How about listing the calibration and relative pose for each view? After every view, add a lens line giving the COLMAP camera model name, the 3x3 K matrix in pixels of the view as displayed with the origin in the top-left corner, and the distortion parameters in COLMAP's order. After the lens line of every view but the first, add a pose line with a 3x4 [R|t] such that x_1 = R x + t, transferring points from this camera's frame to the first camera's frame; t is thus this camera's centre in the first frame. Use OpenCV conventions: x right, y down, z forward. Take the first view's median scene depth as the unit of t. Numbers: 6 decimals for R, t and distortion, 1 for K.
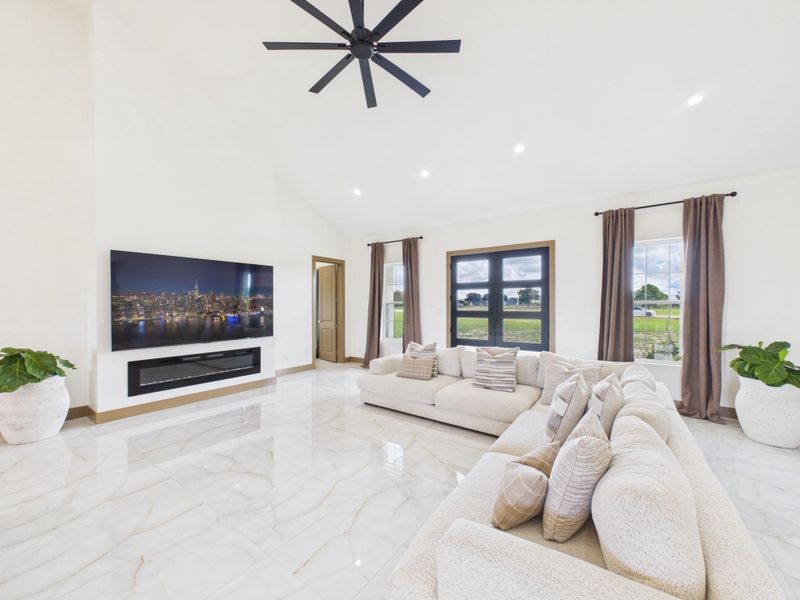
lens RADIAL K [[318.5, 0, 401.5], [0, 318.5, 303.0], [0, 0, 1]] dist [0.001758, 0.000091]
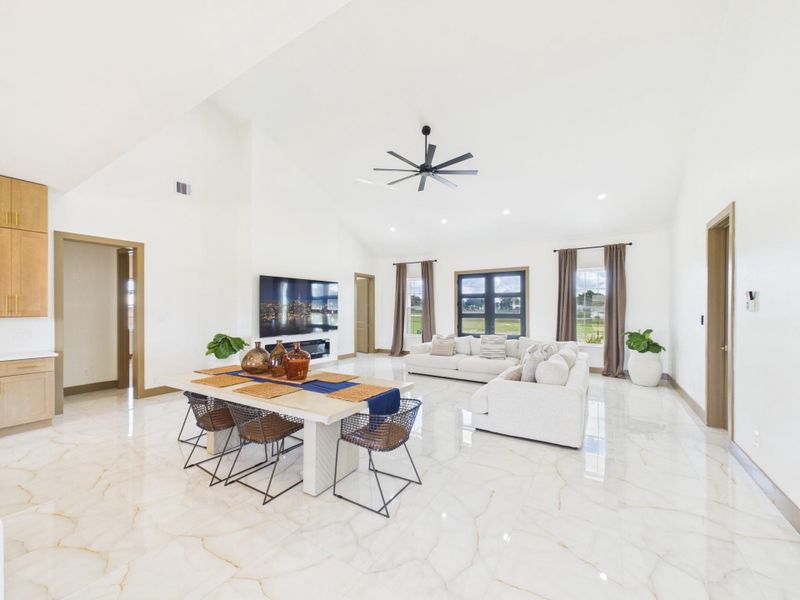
lens RADIAL K [[318.5, 0, 403.6], [0, 318.5, 306.4], [0, 0, 1]] dist [0.001758, 0.000091]
pose [[0.998158, -0.000124, 0.060673, -0.230589], [0.000349, 0.999993, -0.003698, -0.001767], [-0.060672, 0.003712, 0.998151, -0.533990]]
